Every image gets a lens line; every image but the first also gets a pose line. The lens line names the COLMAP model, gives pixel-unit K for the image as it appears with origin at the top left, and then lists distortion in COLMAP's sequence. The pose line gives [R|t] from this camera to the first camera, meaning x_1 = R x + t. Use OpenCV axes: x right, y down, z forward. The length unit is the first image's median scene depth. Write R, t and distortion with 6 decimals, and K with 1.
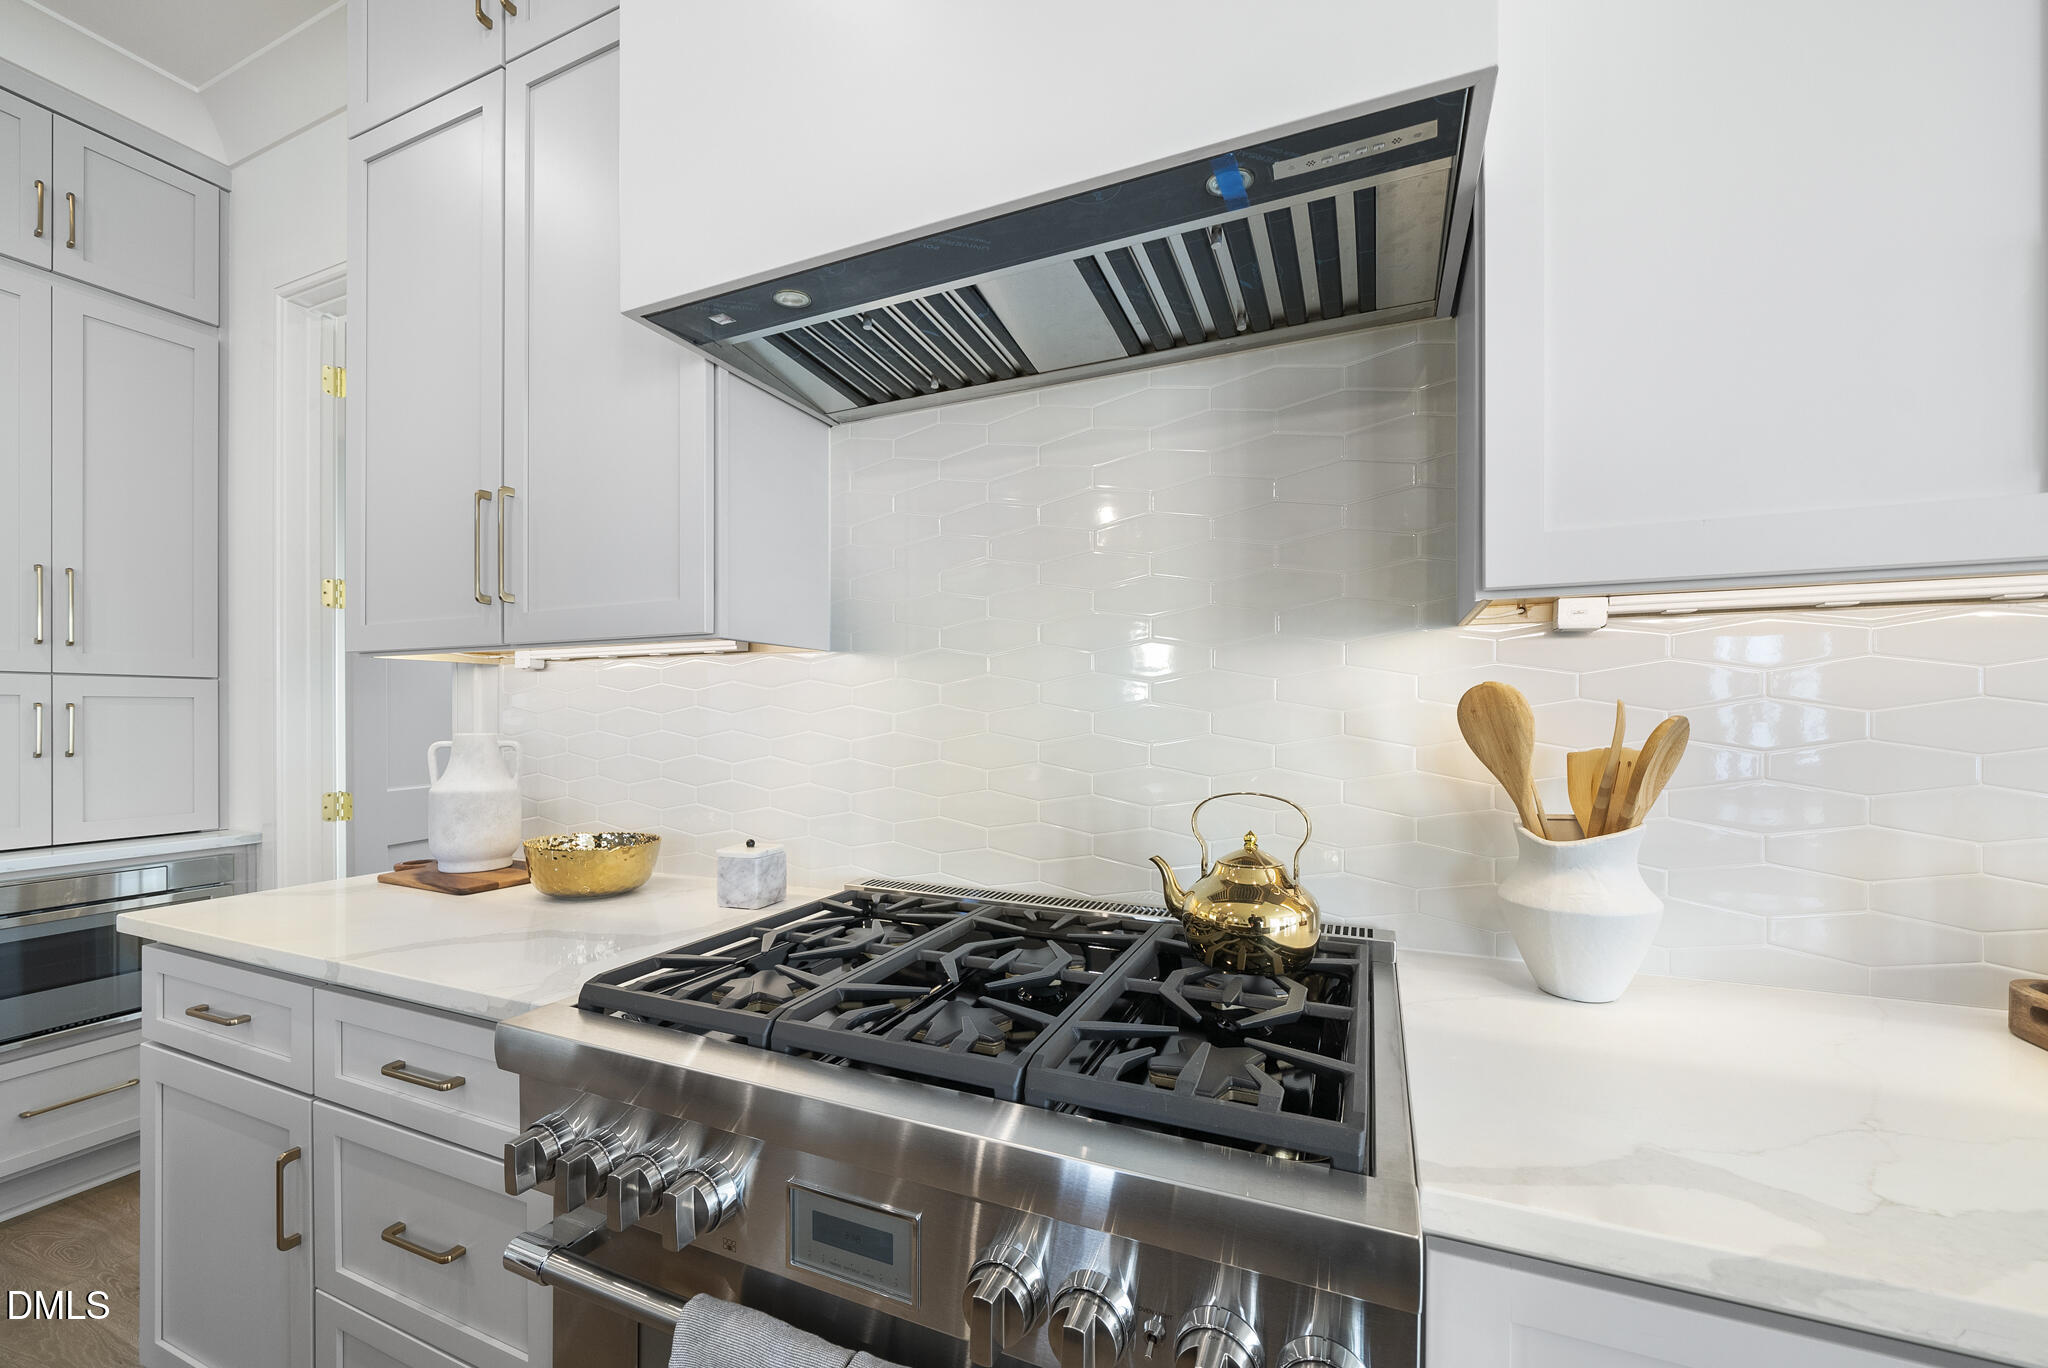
lens RADIAL K [[838.0, 0, 1021.5], [0, 838.0, 713.6], [0, 0, 1]] dist [0.000030, -0.000005]
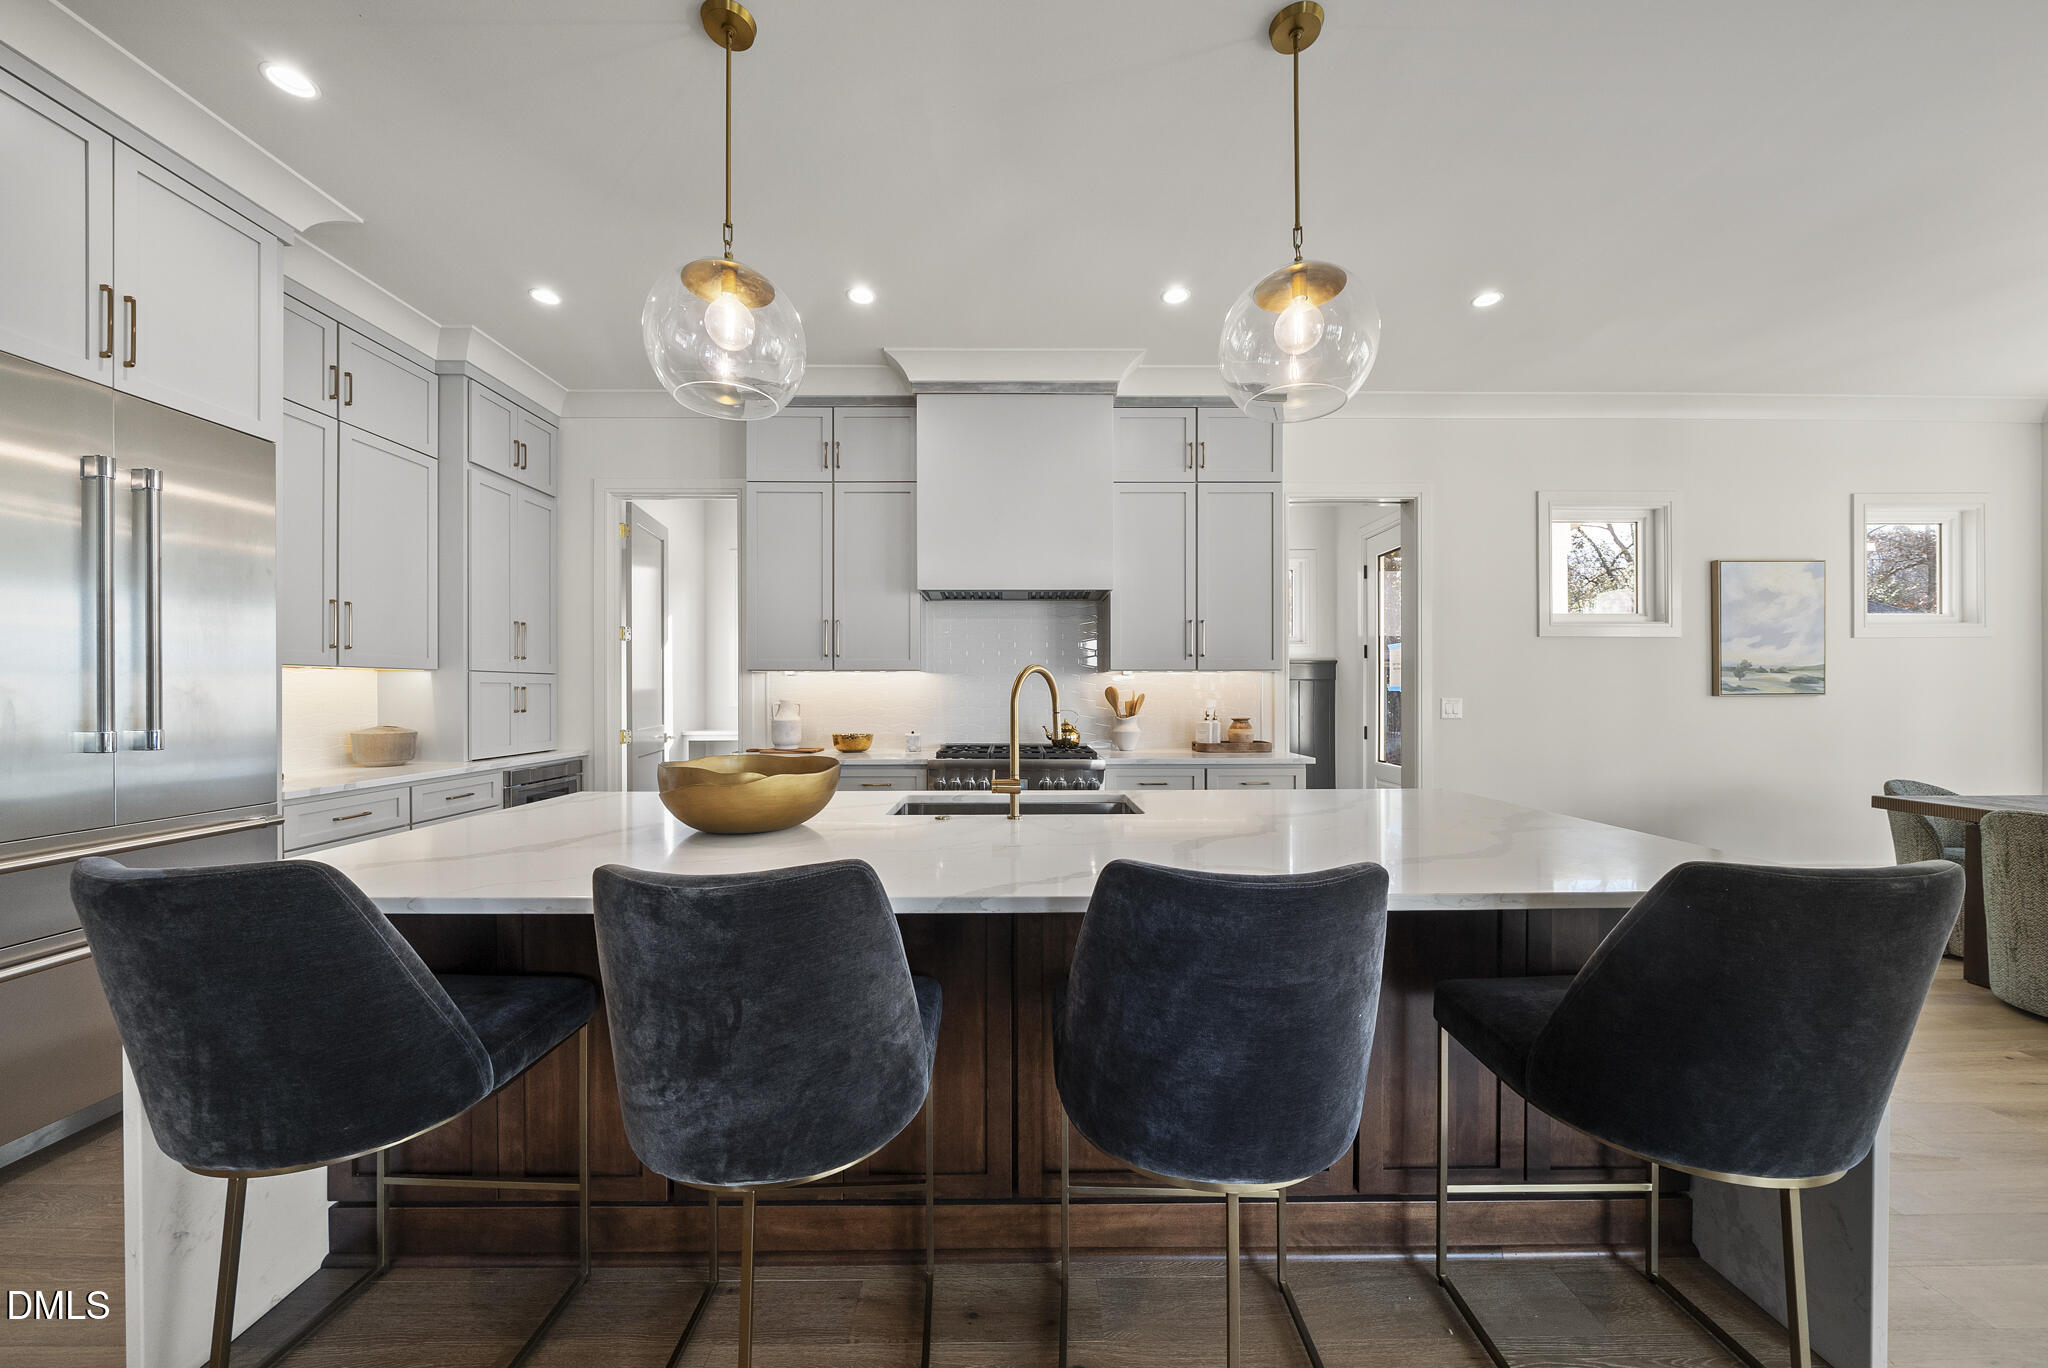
lens RADIAL K [[709.3, 0, 1020.5], [0, 709.3, 694.0], [0, 0, 1]] dist [-0.005084, 0.000132]
pose [[0.903769, 0.003500, 0.428006, -1.426070], [-0.003158, 0.999994, -0.001509, 0.009137], [-0.428009, 0.000012, 0.903775, -2.112972]]
